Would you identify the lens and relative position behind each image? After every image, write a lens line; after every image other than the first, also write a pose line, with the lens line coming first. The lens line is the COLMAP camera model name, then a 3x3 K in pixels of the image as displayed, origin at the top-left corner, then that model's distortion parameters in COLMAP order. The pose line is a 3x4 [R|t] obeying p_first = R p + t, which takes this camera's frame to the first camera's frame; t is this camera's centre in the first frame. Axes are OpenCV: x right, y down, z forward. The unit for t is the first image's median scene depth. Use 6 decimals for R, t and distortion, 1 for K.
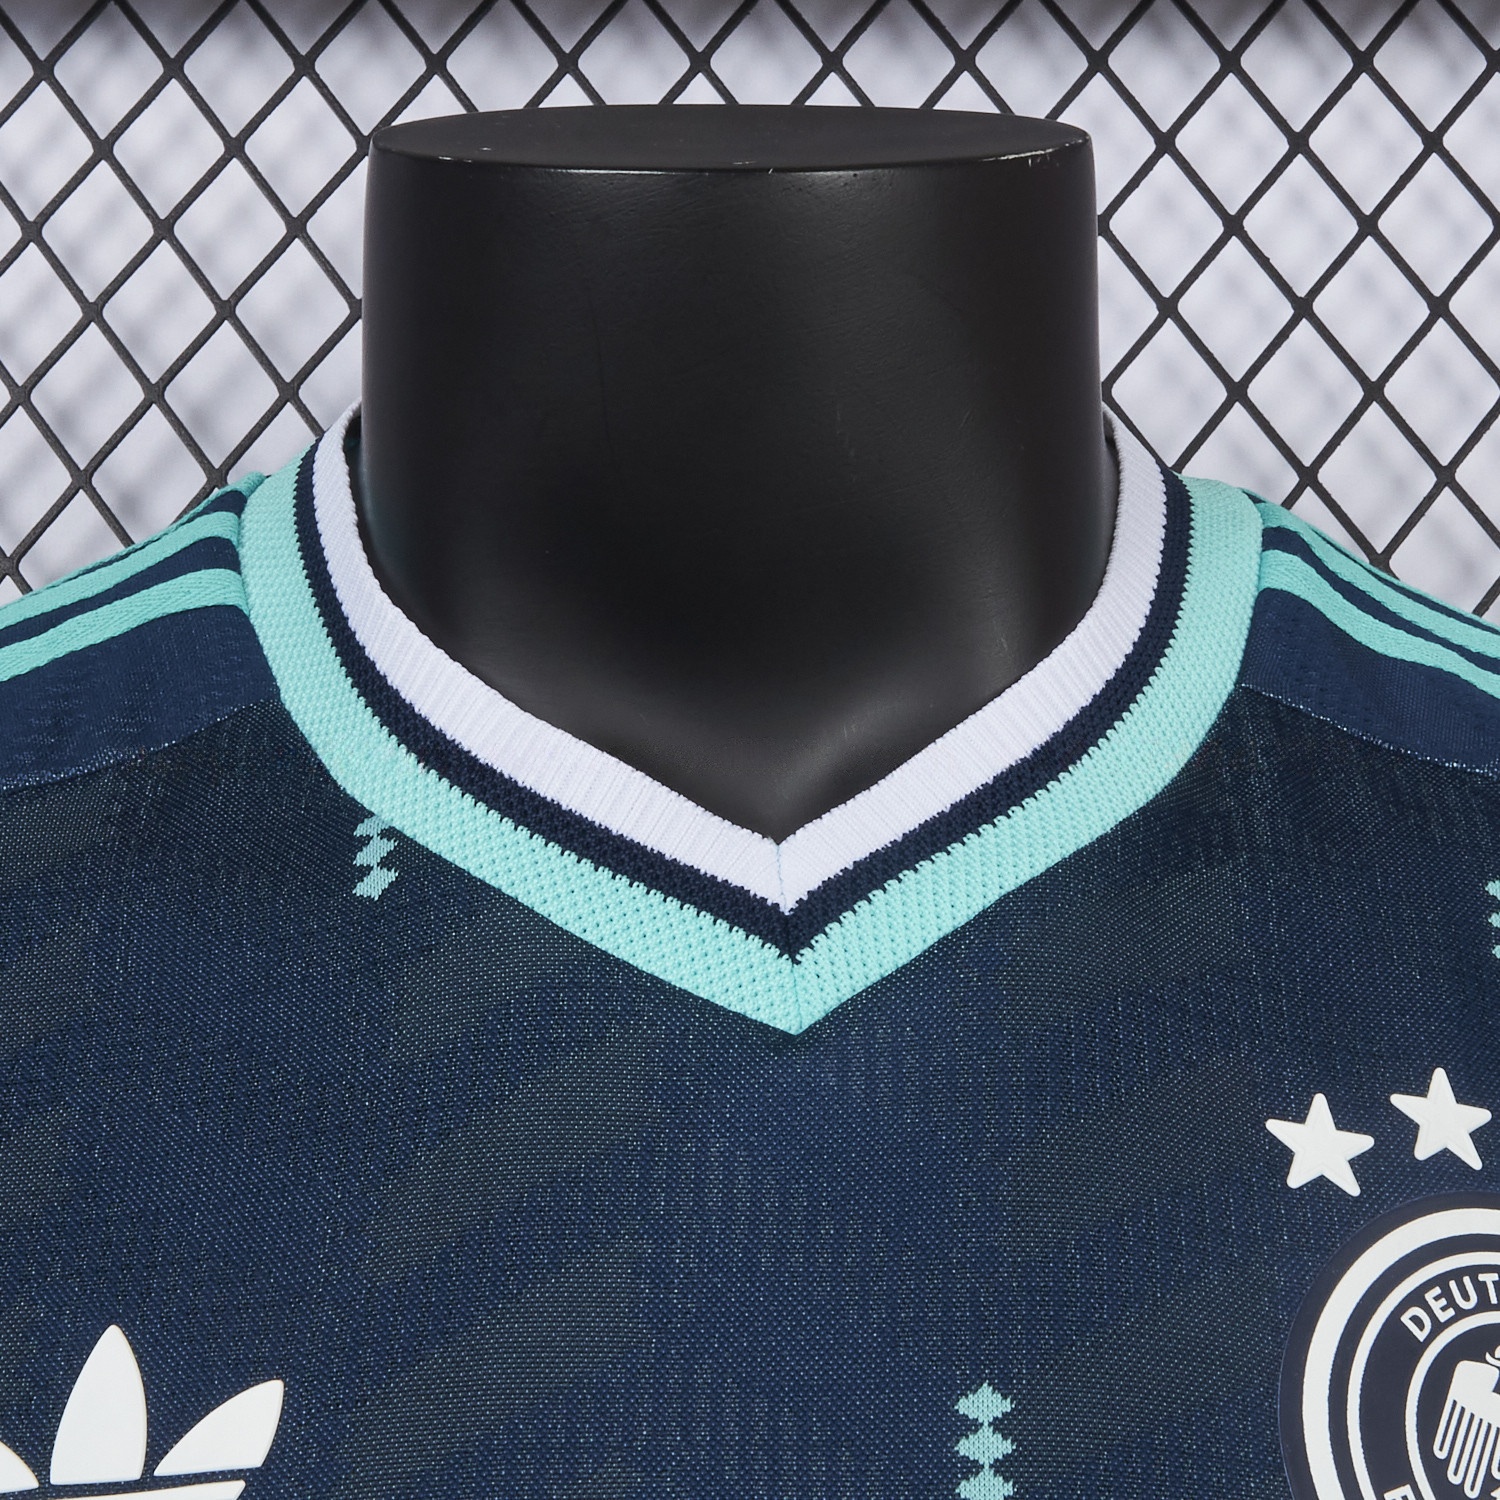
lens RADIAL K [[2985.2, 0, 747.9], [0, 2985.2, 801.7], [0, 0, 1]] dist [0.067758, -0.638501]
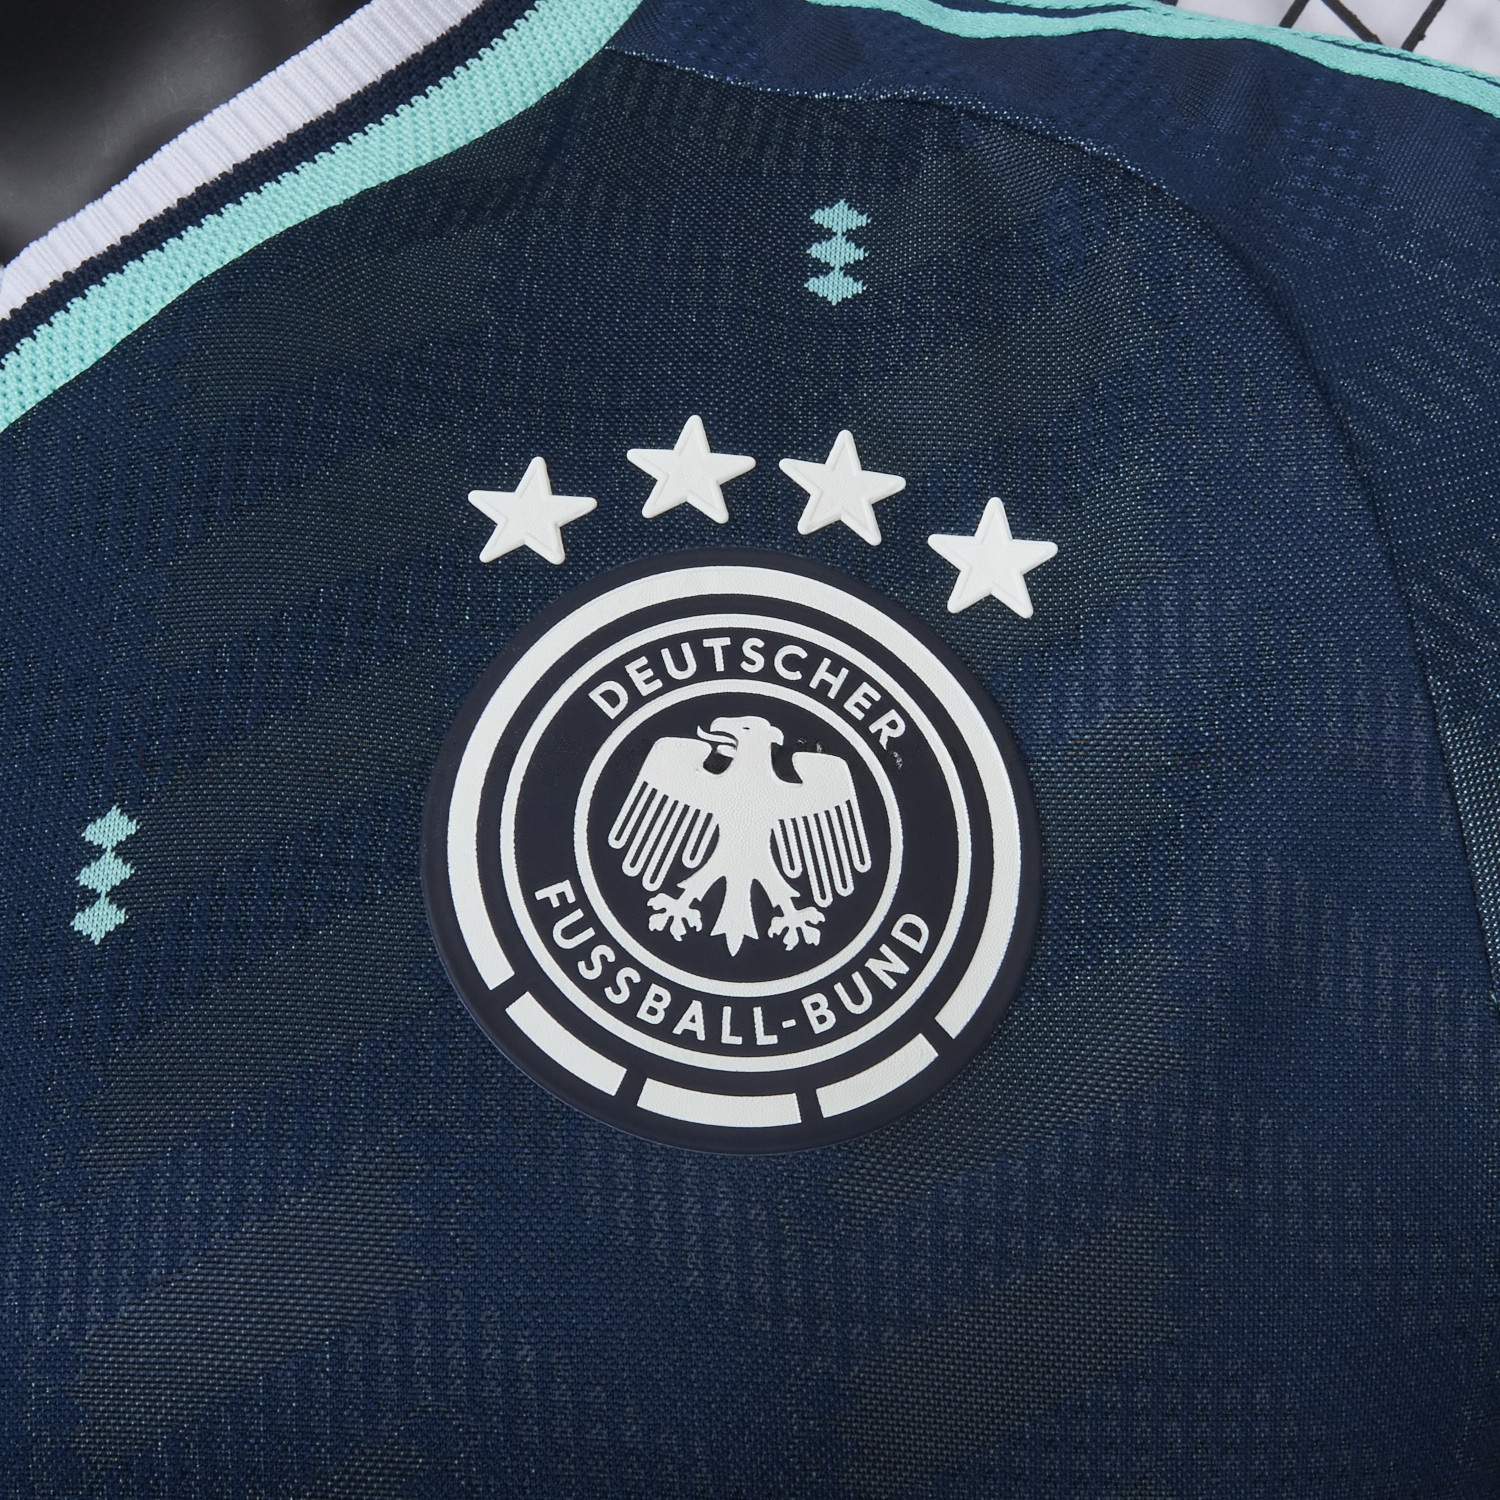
lens RADIAL K [[2577.3, 0, 750.0], [0, 2577.3, 750.0], [0, 0, 1]] dist [-0.009331, -0.137189]
pose [[0.965780, -0.092653, -0.242250, 0.426571], [0.111869, 0.991476, 0.066782, 0.139782], [0.233997, -0.091597, 0.967913, 0.284946]]
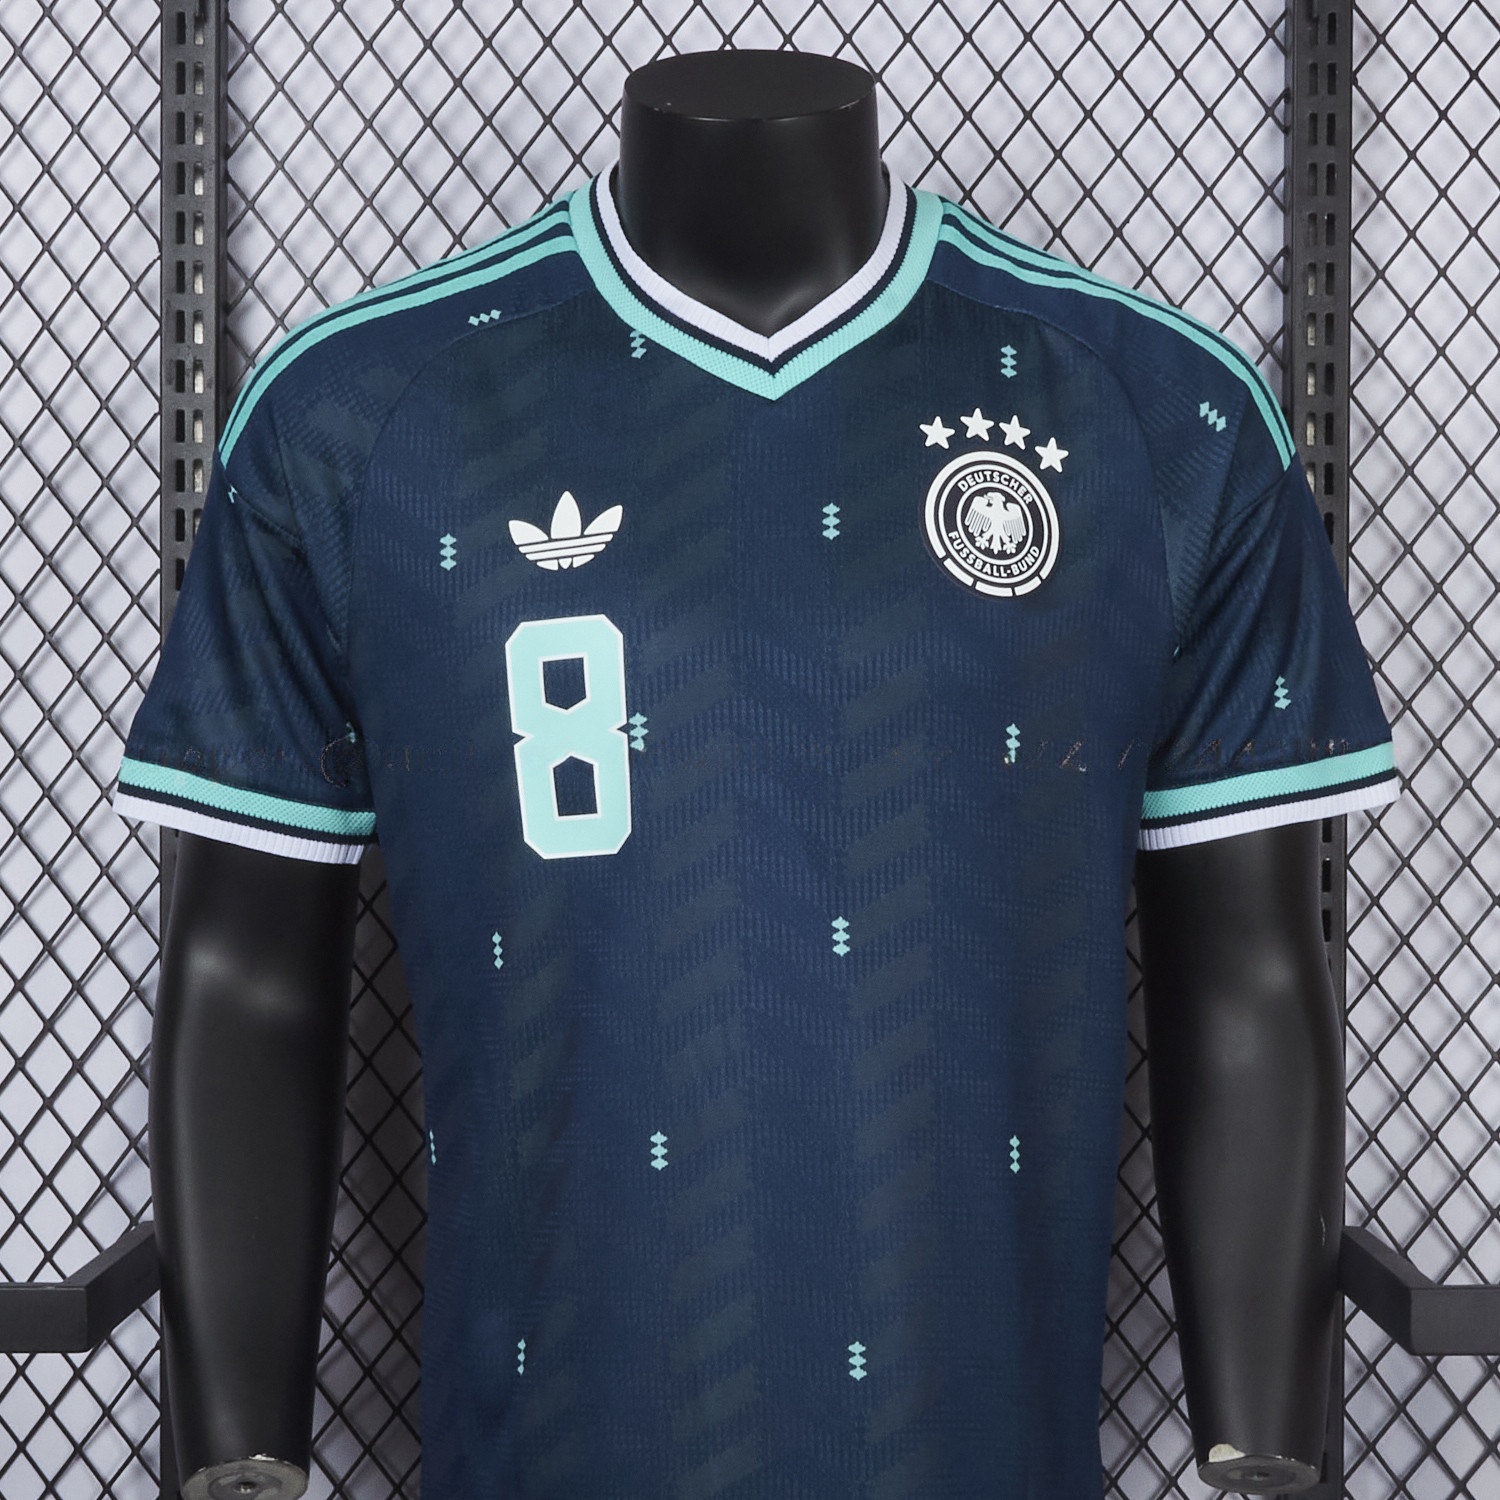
lens RADIAL K [[2985.2, 0, 747.9], [0, 2985.2, 801.7], [0, 0, 1]] dist [0.067758, -0.638501]
pose [[0.999933, -0.011233, 0.002951, -0.026933], [0.010422, 0.979961, 0.198917, -0.138557], [-0.005126, -0.198873, 0.980012, -2.236494]]
